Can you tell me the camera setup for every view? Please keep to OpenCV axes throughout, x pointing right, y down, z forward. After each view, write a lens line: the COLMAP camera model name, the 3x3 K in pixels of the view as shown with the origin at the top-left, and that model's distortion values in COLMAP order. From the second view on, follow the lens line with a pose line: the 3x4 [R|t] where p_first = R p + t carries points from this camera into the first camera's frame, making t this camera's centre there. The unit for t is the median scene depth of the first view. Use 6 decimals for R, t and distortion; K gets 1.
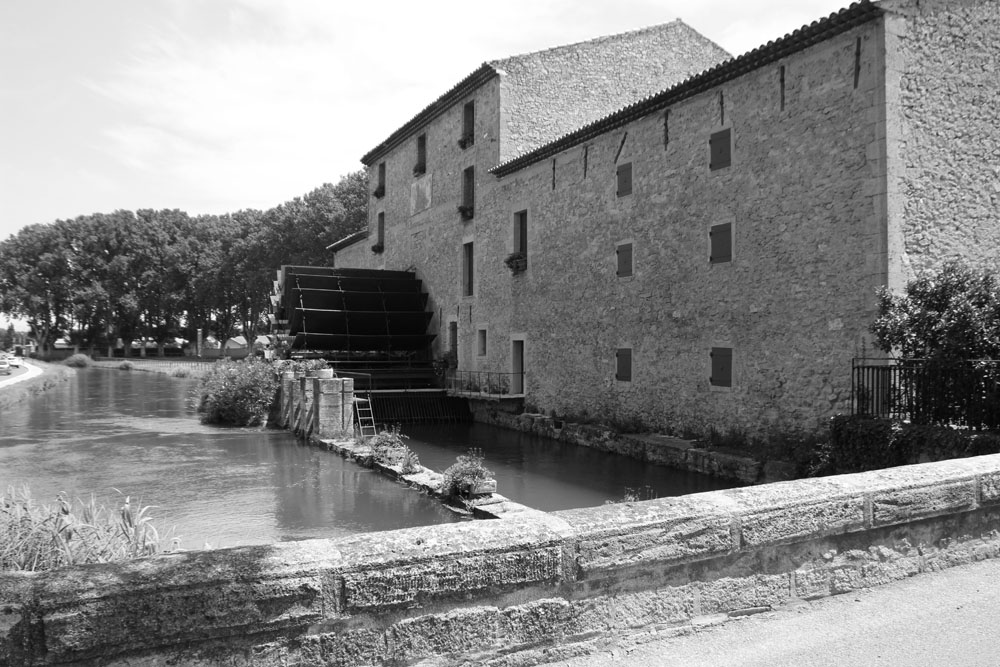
lens RADIAL K [[820.4, 0, 513.5], [0, 820.4, 386.7], [0, 0, 1]] dist [-0.118544, 0.096185]
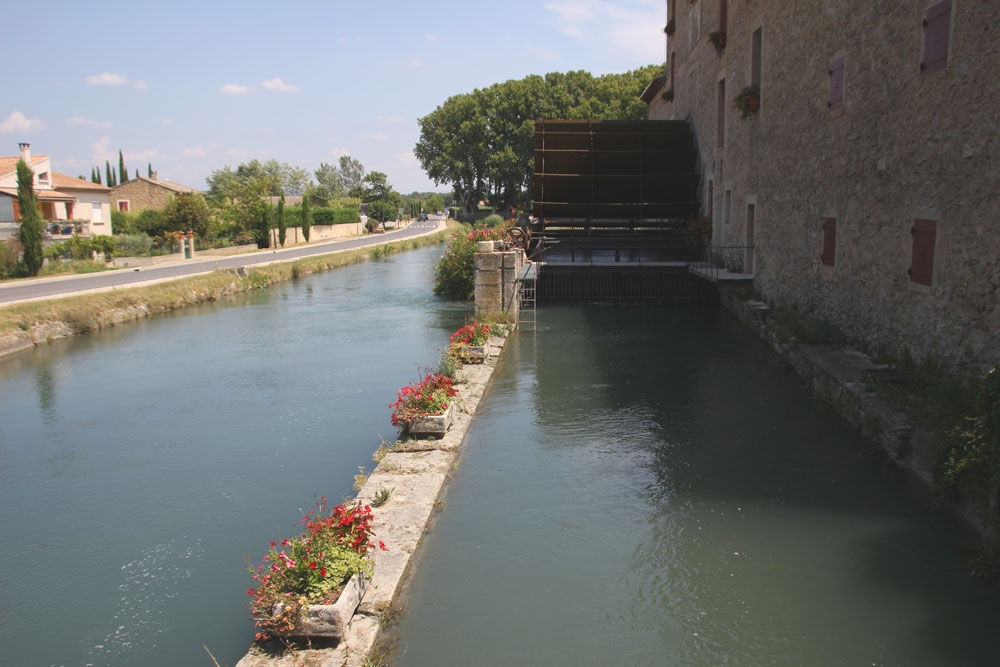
lens RADIAL K [[820.4, 0, 521.7], [0, 820.4, 361.2], [0, 0, 1]] dist [-0.118544, 0.096185]
pose [[0.876234, 0.078411, -0.475464, 0.219908], [-0.011462, 0.989785, 0.142106, -0.019241], [0.481749, -0.119069, 0.868182, 0.260483]]
